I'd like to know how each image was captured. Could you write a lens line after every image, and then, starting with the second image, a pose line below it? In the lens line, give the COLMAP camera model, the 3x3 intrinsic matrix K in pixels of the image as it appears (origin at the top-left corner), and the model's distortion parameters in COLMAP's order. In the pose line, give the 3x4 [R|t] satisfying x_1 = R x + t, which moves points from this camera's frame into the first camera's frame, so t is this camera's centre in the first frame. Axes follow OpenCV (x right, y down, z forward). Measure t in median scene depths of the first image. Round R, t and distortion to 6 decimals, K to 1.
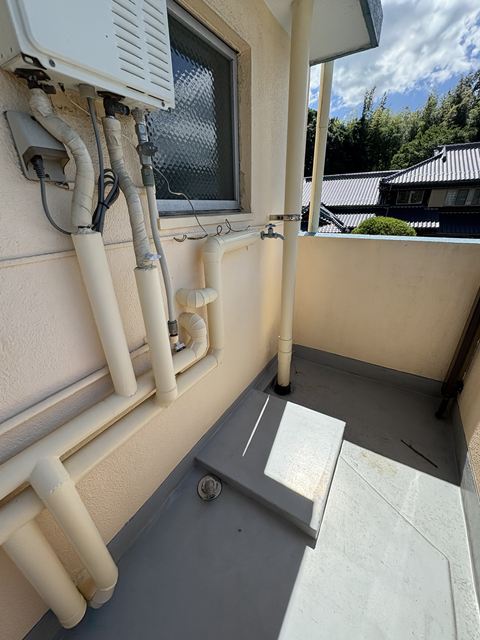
lens RADIAL K [[253.6, 0, 240.0], [0, 253.6, 320.0], [0, 0, 1]] dist [-0.001127, -0.000237]
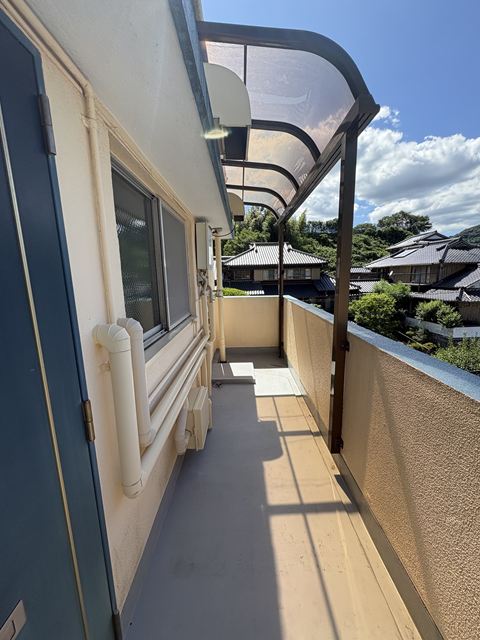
lens RADIAL K [[253.6, 0, 240.0], [0, 253.6, 320.0], [0, 0, 1]] dist [-0.001127, -0.000237]
pose [[0.856672, -0.088172, 0.508271, -0.070839], [0.218724, 0.954420, -0.203084, 0.035141], [-0.467197, 0.285148, 0.836910, -0.090306]]
